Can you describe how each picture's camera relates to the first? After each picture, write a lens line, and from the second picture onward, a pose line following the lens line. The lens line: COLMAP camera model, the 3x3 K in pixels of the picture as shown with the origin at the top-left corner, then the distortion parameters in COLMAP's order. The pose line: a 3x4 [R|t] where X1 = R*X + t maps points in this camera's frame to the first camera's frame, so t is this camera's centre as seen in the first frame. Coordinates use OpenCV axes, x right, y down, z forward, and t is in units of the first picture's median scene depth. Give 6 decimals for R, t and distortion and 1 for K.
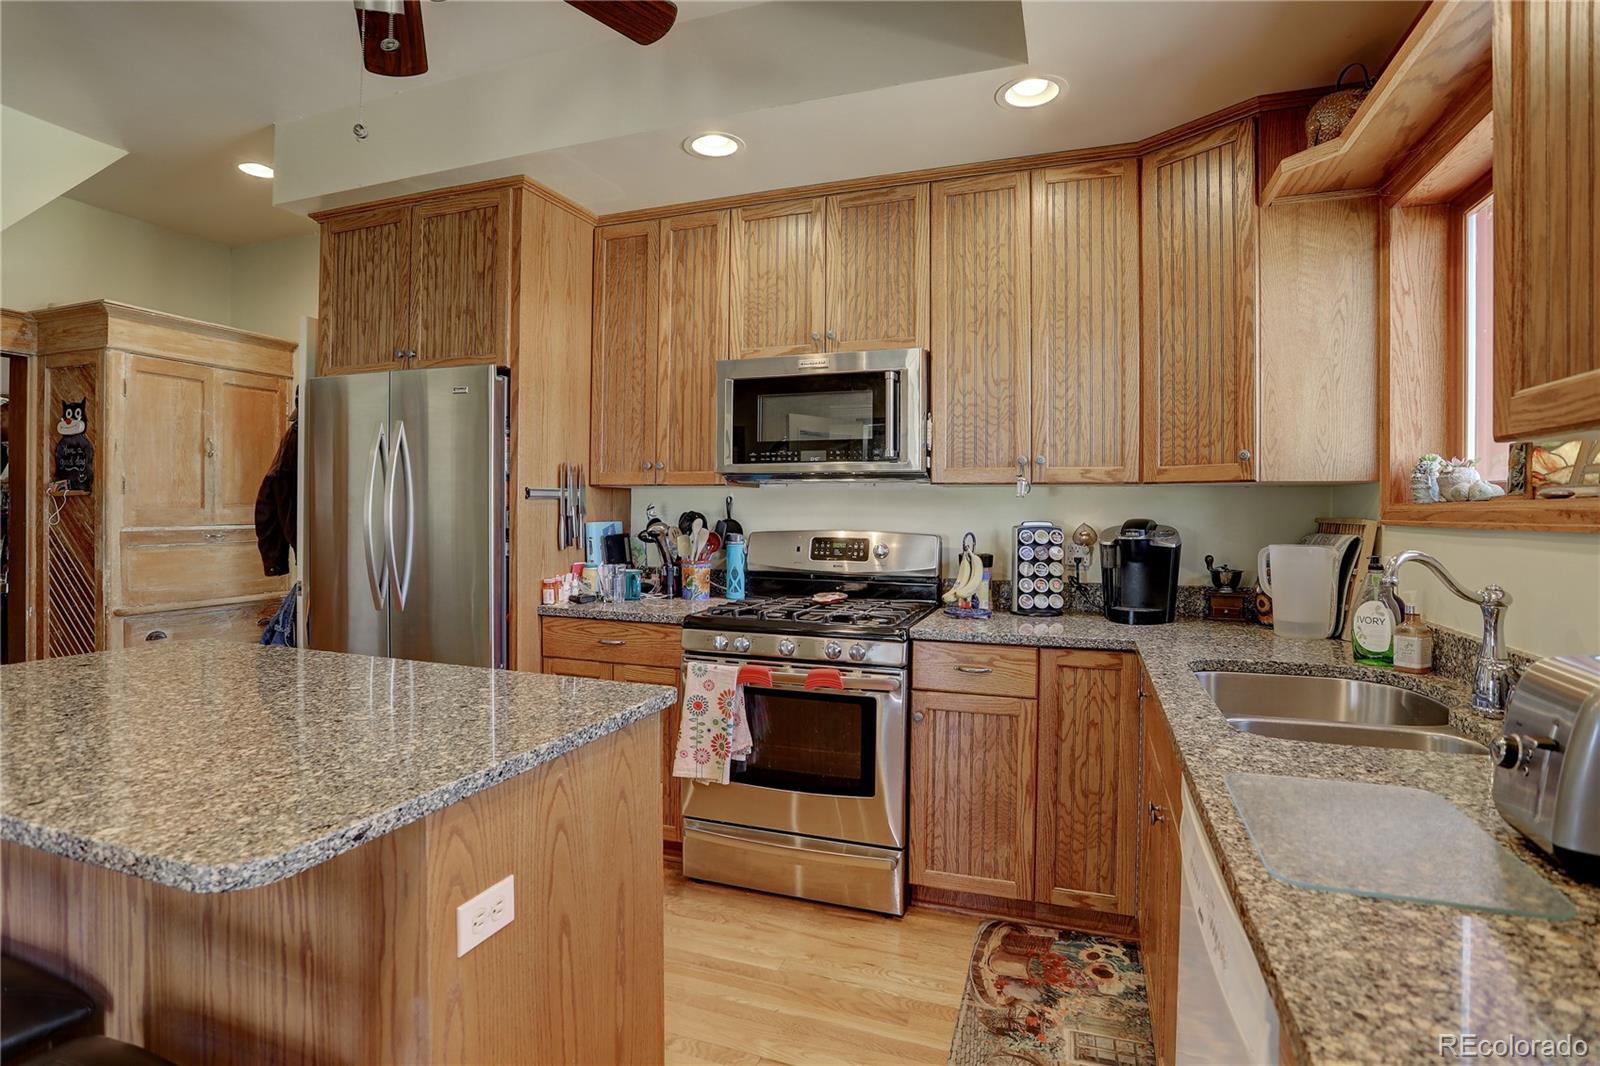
lens RADIAL K [[815.4, 0, 771.5], [0, 815.4, 504.4], [0, 0, 1]] dist [-0.084334, 0.040692]
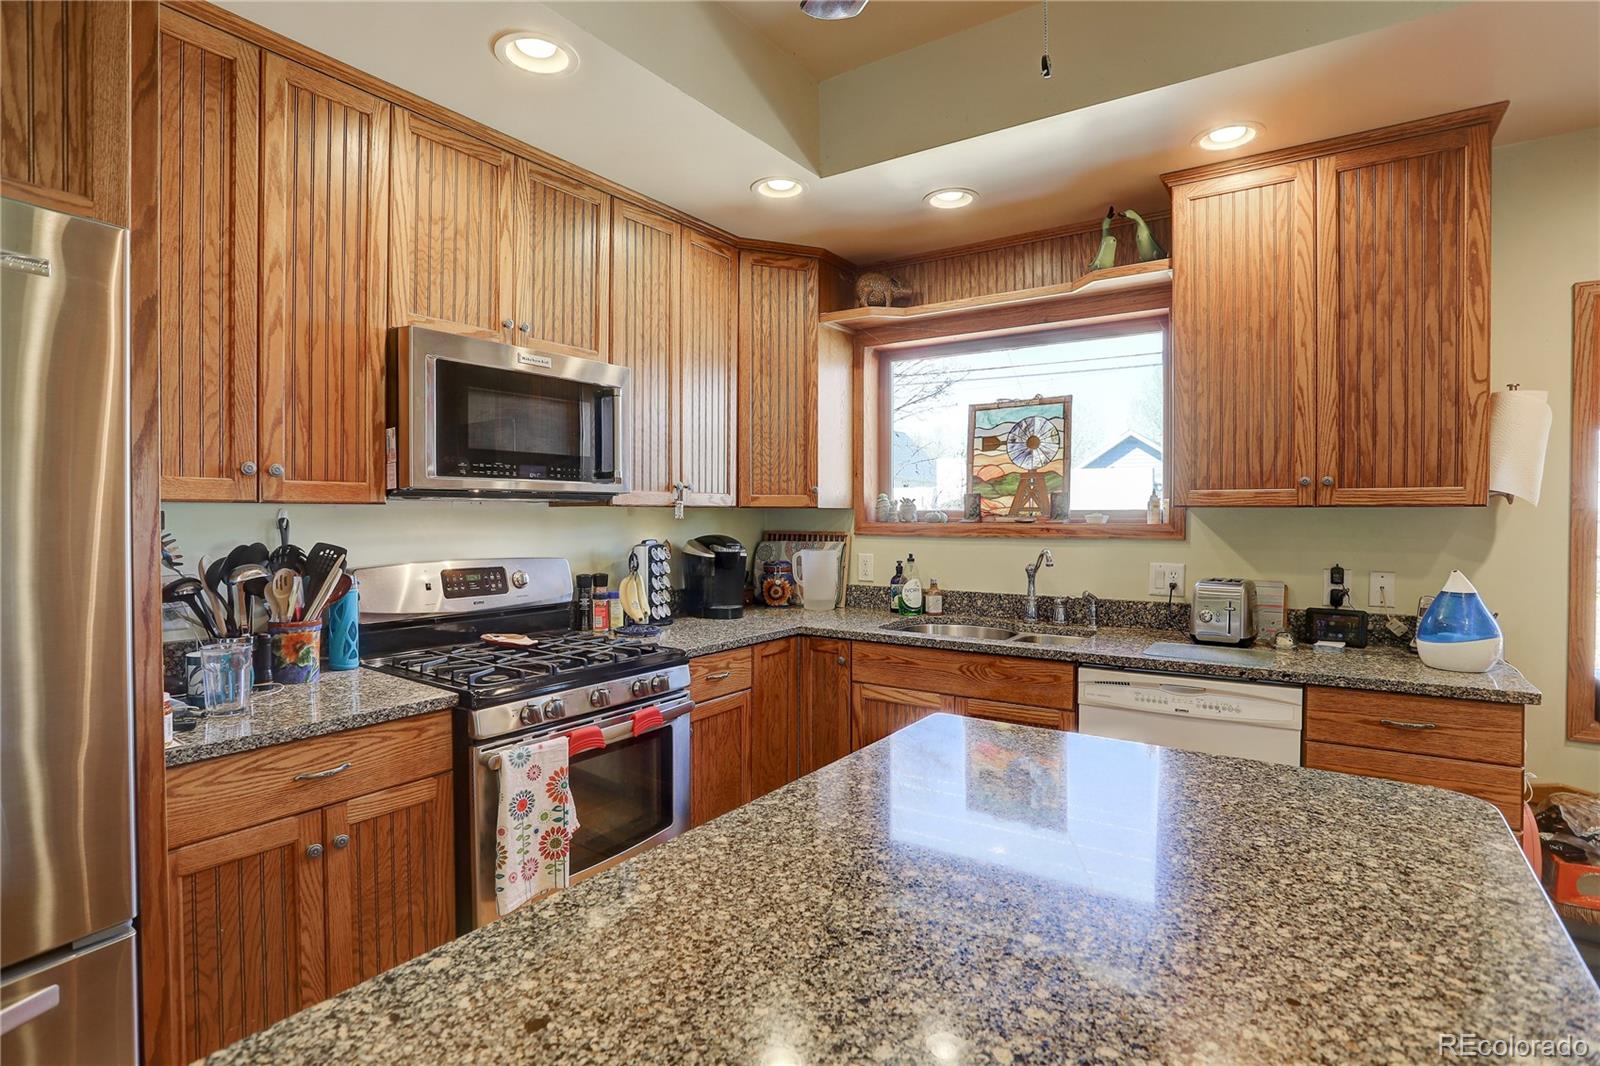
lens RADIAL K [[806.6, 0, 797.3], [0, 806.6, 521.9], [0, 0, 1]] dist [-0.082145, 0.039563]
pose [[0.227811, -0.017208, 0.973553, -0.748321], [-0.005116, 0.999809, 0.018869, -0.026989], [-0.973692, -0.009280, 0.227680, 0.601623]]
